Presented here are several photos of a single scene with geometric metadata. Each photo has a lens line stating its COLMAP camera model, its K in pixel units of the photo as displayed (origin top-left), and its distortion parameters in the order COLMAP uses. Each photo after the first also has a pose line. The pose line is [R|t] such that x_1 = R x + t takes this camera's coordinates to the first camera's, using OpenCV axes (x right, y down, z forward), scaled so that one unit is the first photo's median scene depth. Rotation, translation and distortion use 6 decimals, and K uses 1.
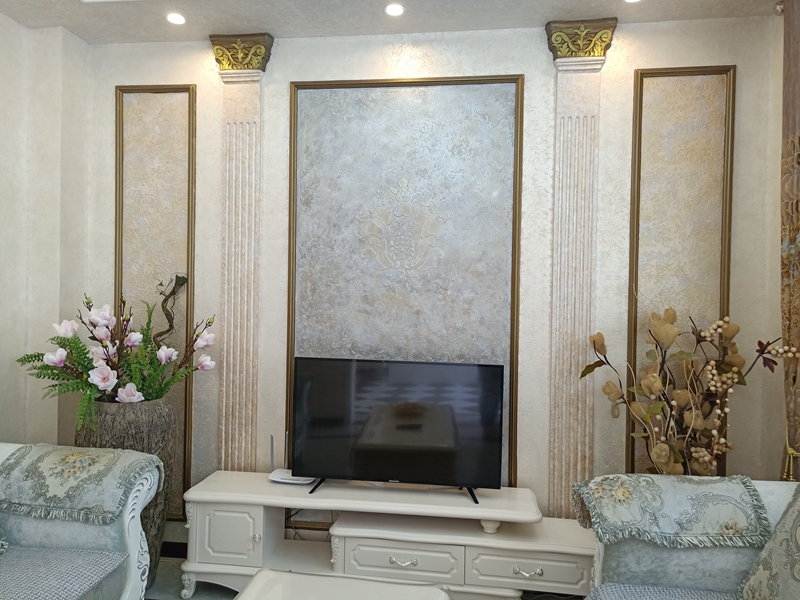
lens RADIAL K [[607.6, 0, 401.1], [0, 607.6, 301.6], [0, 0, 1]] dist [0.043981, -0.018190]
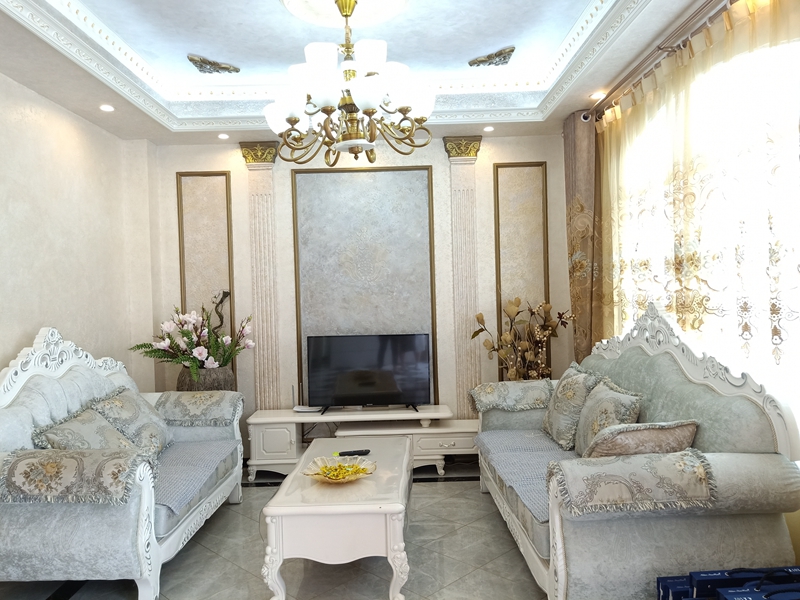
lens RADIAL K [[607.6, 0, 398.1], [0, 607.6, 301.1], [0, 0, 1]] dist [0.043981, -0.018190]
pose [[0.989843, -0.047566, 0.133969, -0.140374], [0.046970, 0.998867, 0.007609, -0.007715], [-0.134179, -0.001240, 0.990956, -0.681310]]
